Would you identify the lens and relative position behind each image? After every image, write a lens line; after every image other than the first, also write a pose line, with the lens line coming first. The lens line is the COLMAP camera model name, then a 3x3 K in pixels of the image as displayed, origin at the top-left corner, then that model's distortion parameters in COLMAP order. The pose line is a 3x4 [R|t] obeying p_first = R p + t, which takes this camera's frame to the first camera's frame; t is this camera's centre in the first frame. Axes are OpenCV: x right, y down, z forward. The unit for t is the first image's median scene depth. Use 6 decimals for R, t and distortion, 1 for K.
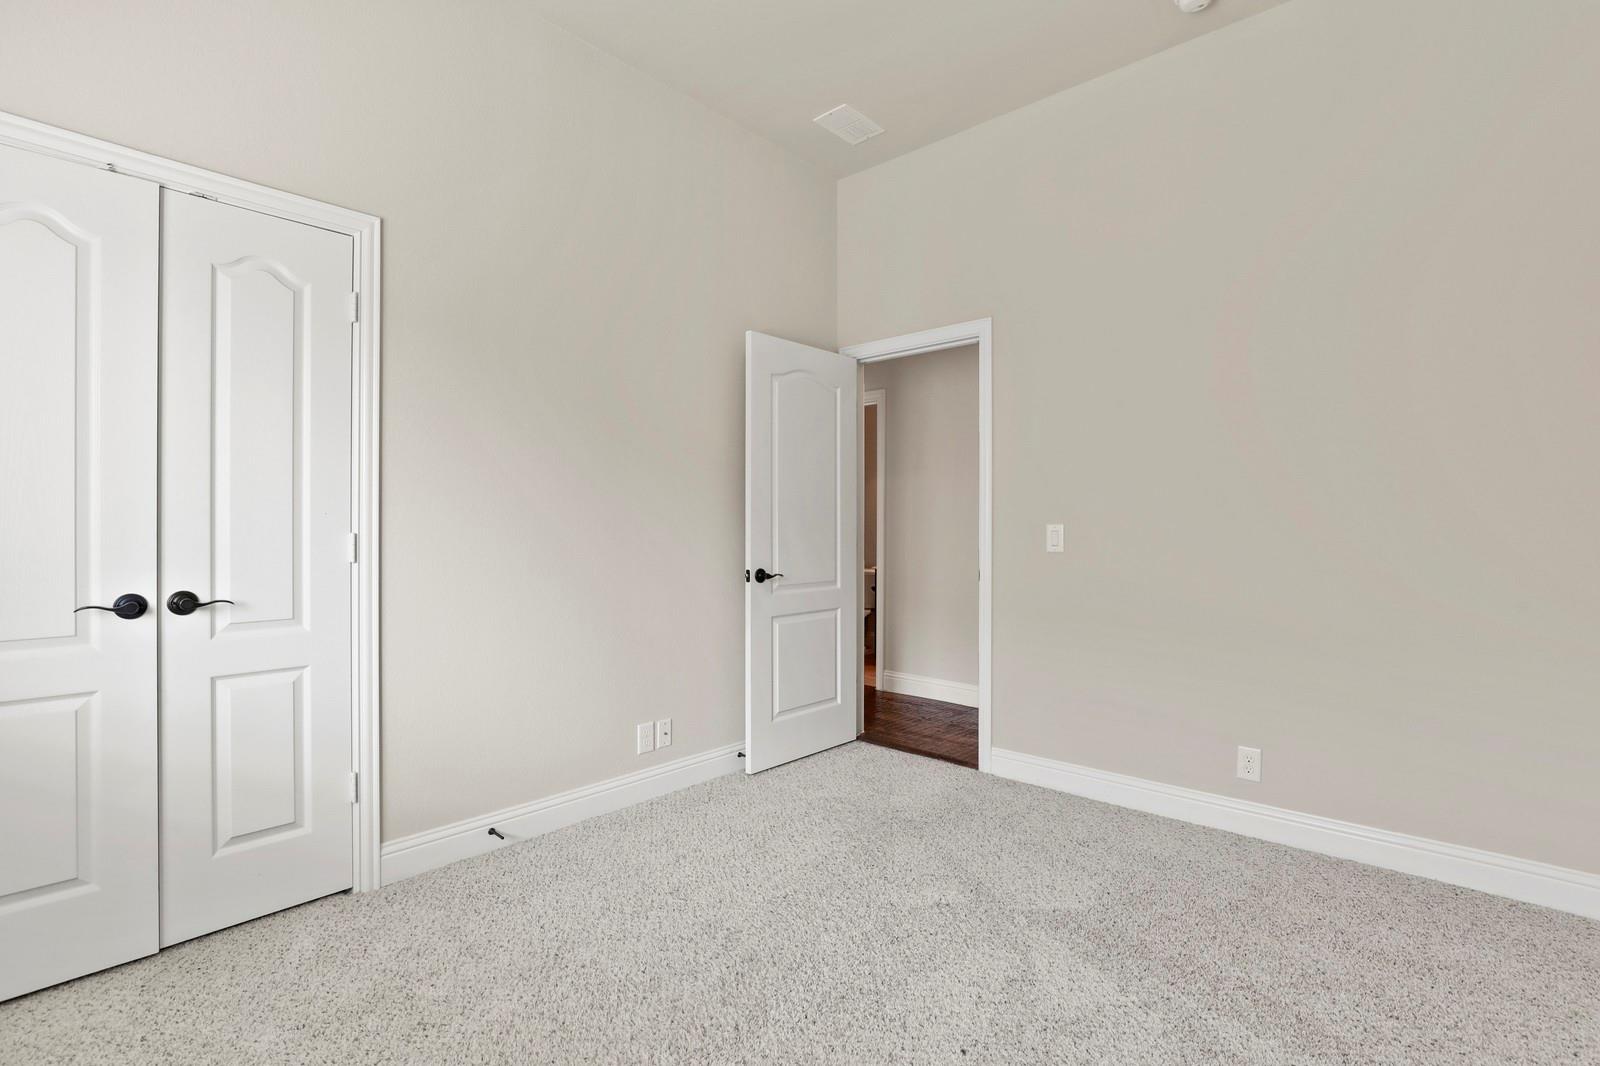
lens RADIAL K [[746.1, 0, 797.1], [0, 746.1, 518.1], [0, 0, 1]] dist [-0.004131, 0.001978]
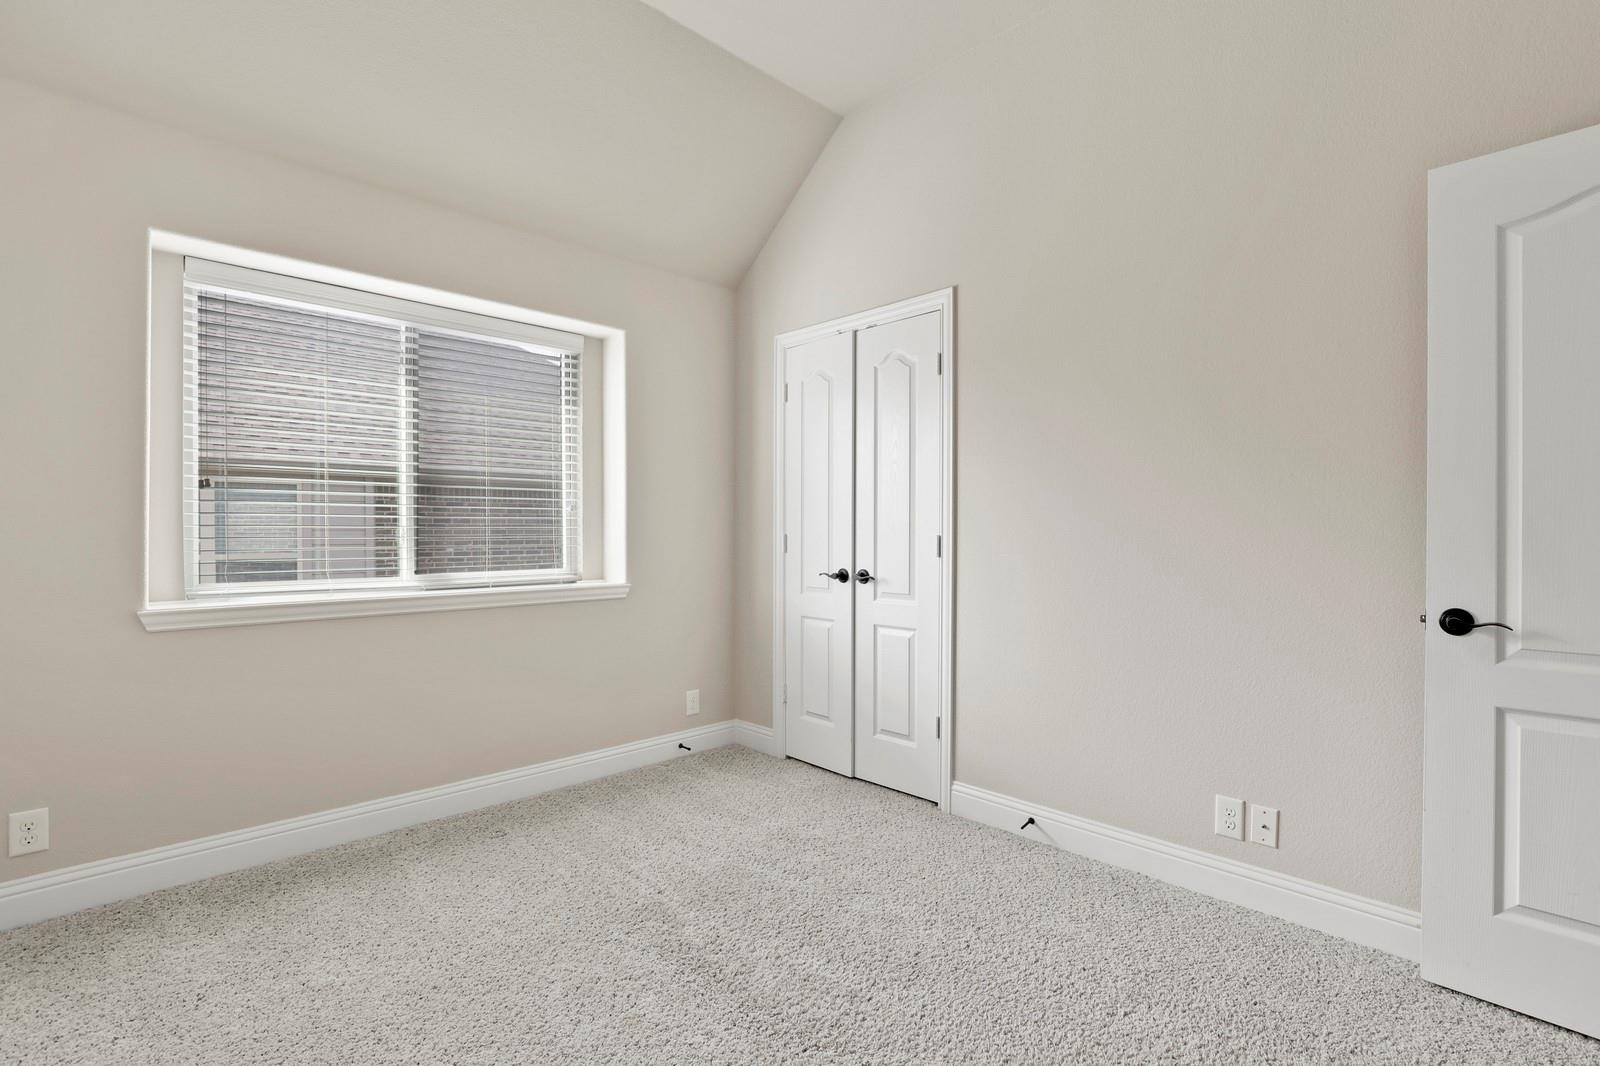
lens RADIAL K [[746.1, 0, 797.1], [0, 746.1, 544.1], [0, 0, 1]] dist [-0.004131, 0.001978]
pose [[-0.052693, 0.007410, -0.998583, 0.722535], [0.000798, 0.999972, 0.007378, 0.024844], [0.998610, -0.000408, -0.052698, 0.802199]]
